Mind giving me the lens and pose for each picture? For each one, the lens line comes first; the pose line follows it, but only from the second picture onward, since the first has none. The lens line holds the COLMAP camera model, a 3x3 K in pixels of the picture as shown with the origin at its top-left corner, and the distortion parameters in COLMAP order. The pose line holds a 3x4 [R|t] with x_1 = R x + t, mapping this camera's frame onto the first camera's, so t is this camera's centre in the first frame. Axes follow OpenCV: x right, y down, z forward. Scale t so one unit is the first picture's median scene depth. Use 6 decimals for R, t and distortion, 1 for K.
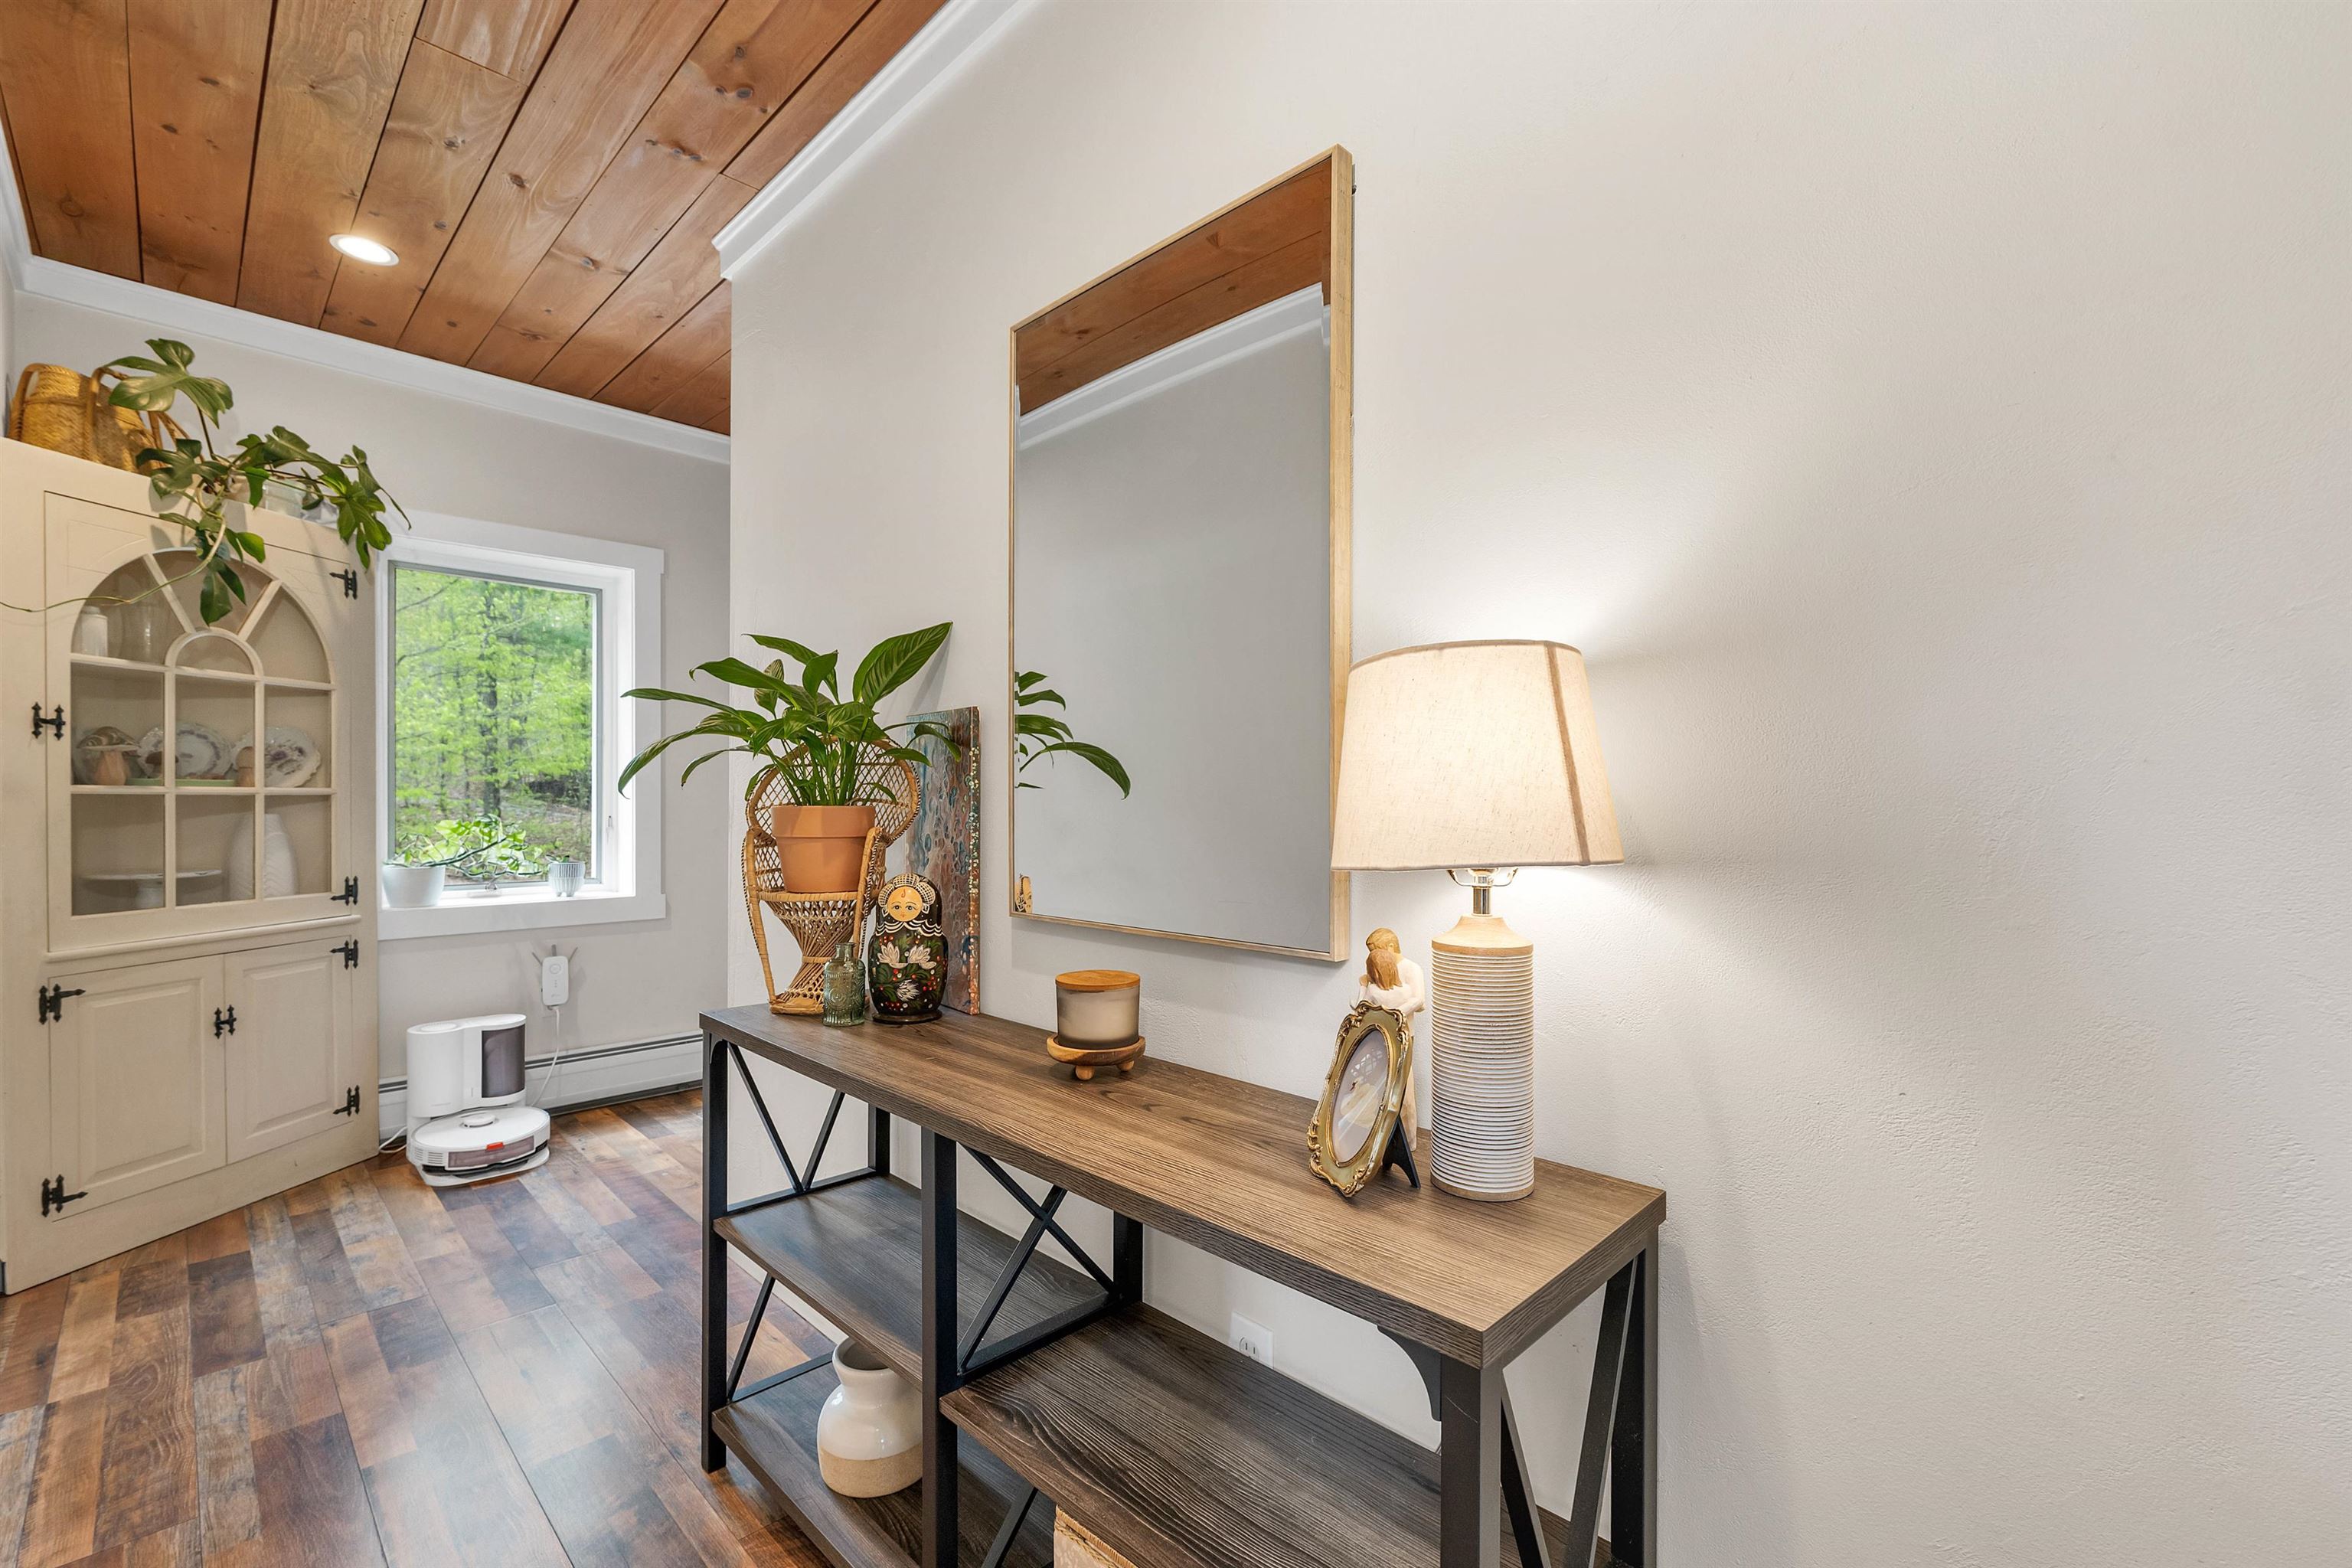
lens RADIAL K [[1005.8, 0, 1186.1], [0, 1005.8, 799.8], [0, 0, 1]] dist [-0.011364, 0.000569]
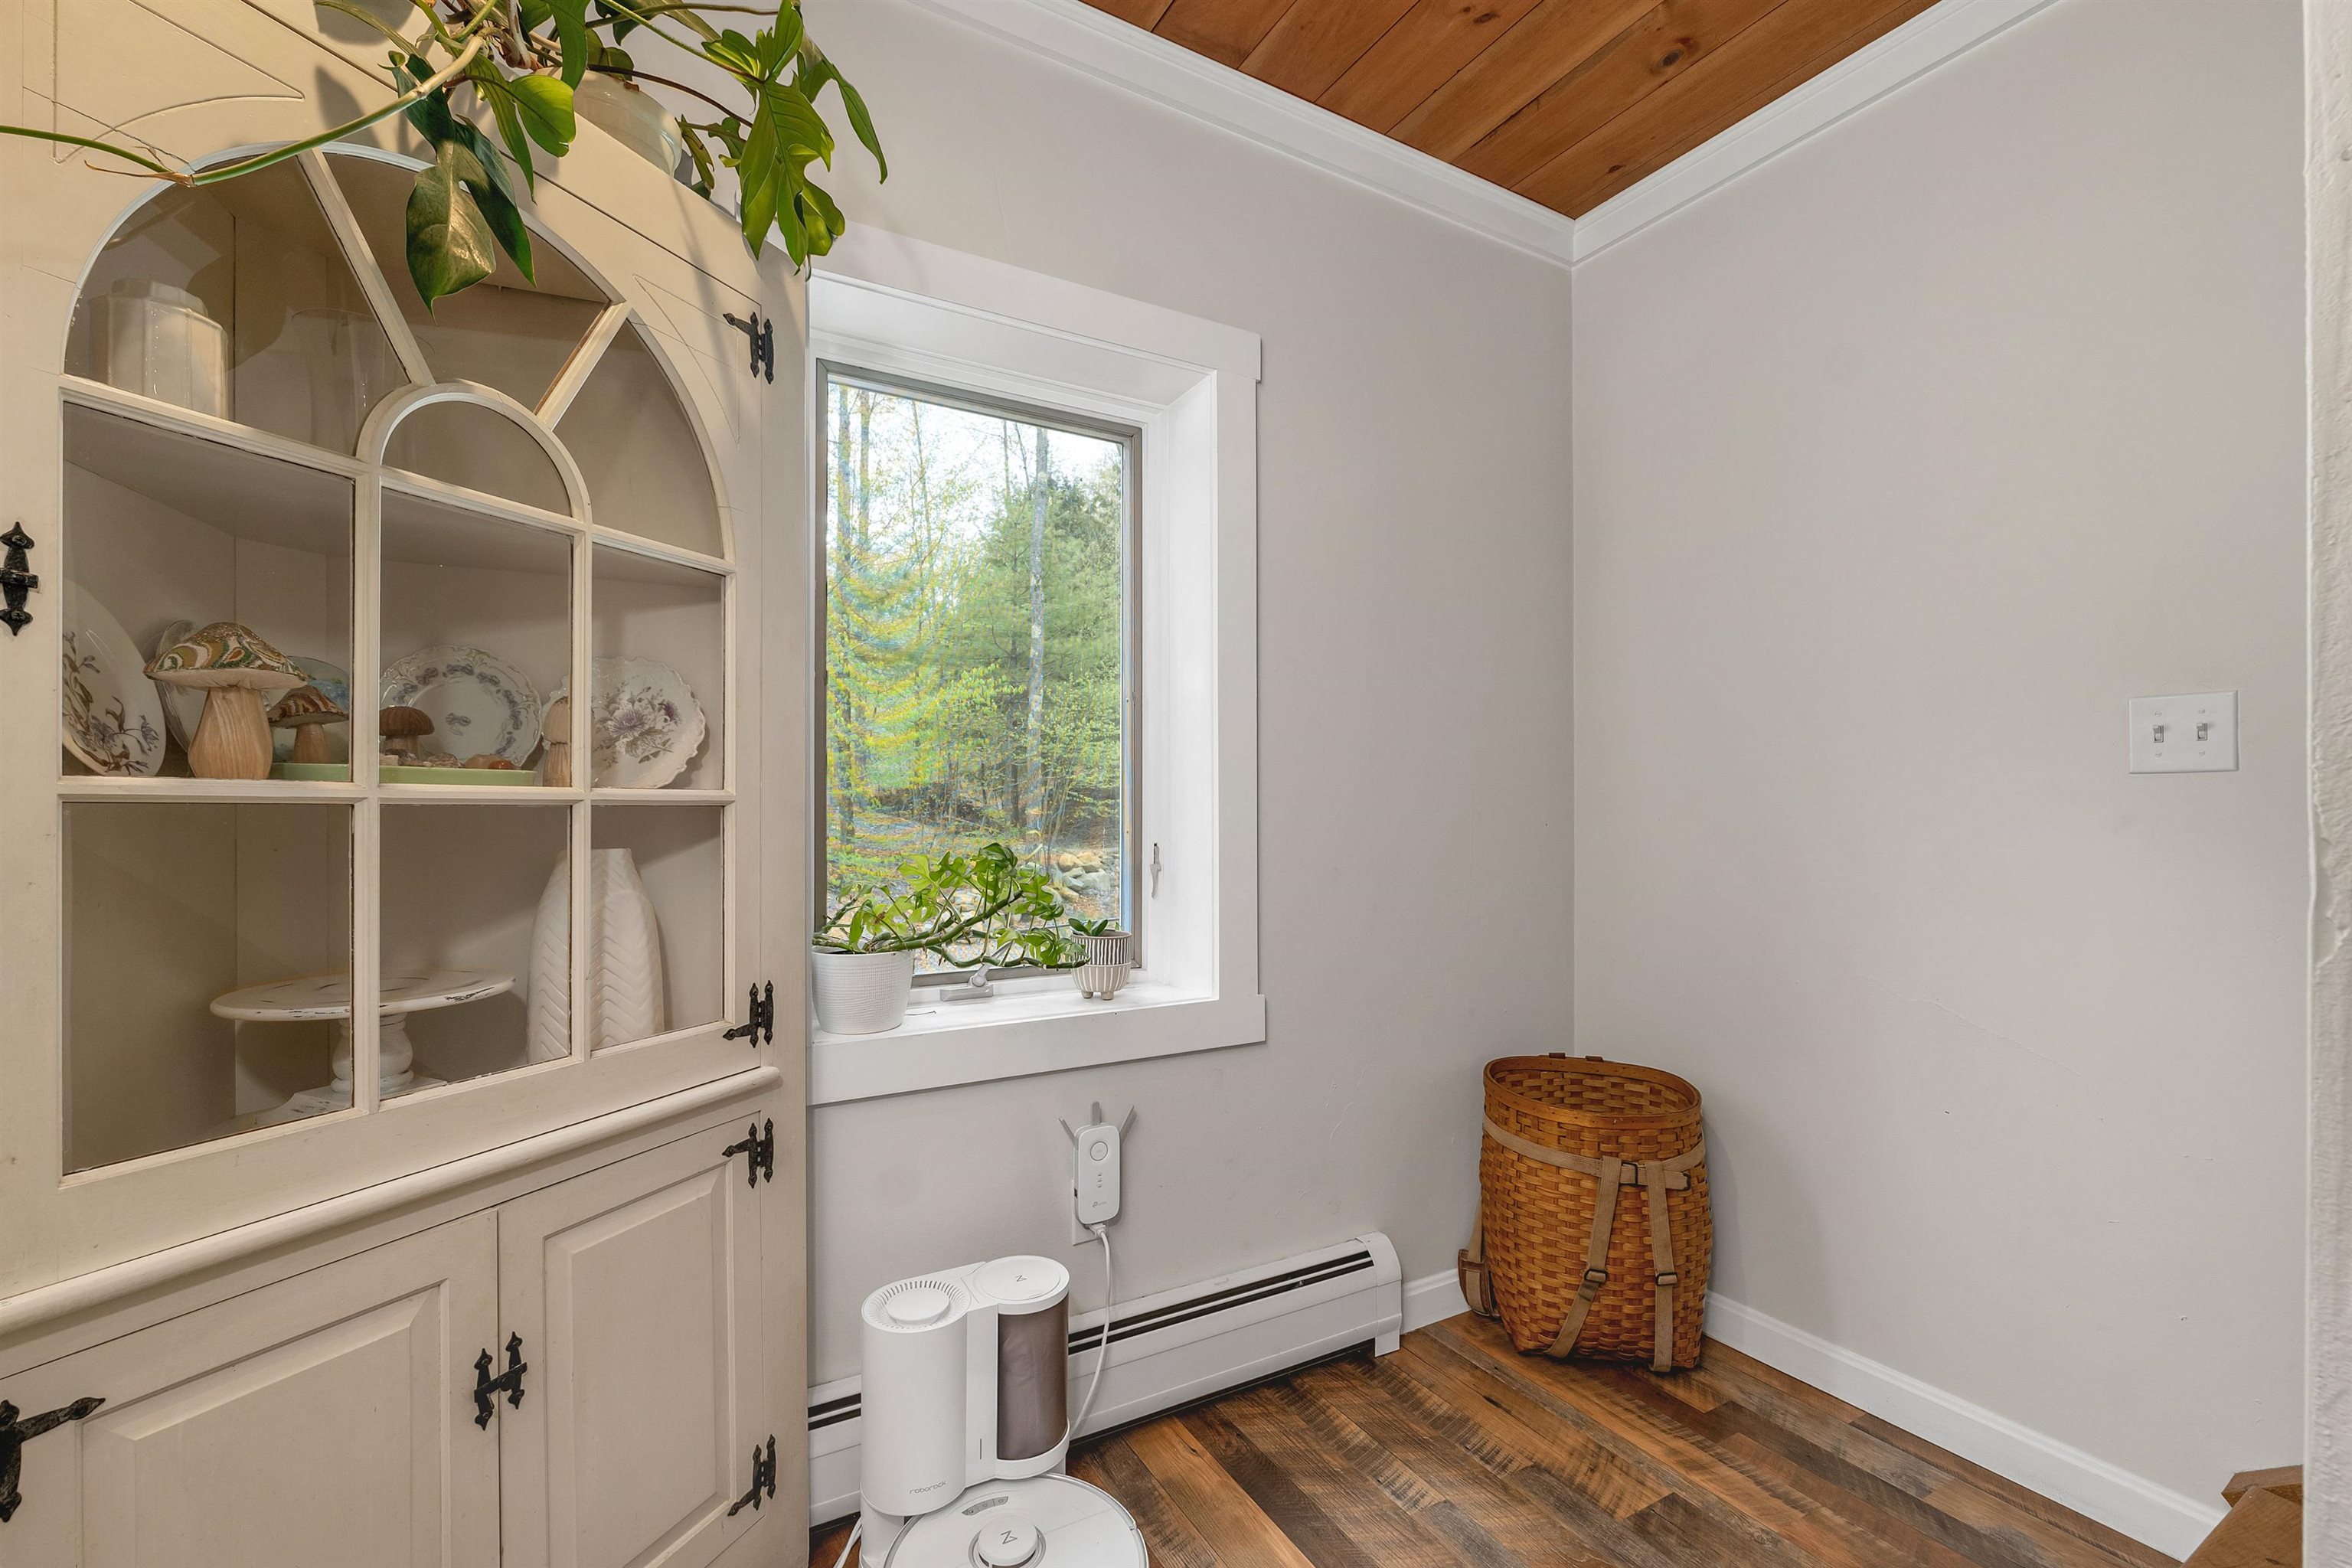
lens RADIAL K [[1005.8, 0, 1168.2], [0, 1005.8, 795.0], [0, 0, 1]] dist [-0.011364, 0.000569]
pose [[0.960267, -0.009824, -0.278909, -0.571579], [0.005172, 0.999835, -0.017411, -0.000386], [0.279034, 0.015277, 0.960160, 0.658941]]
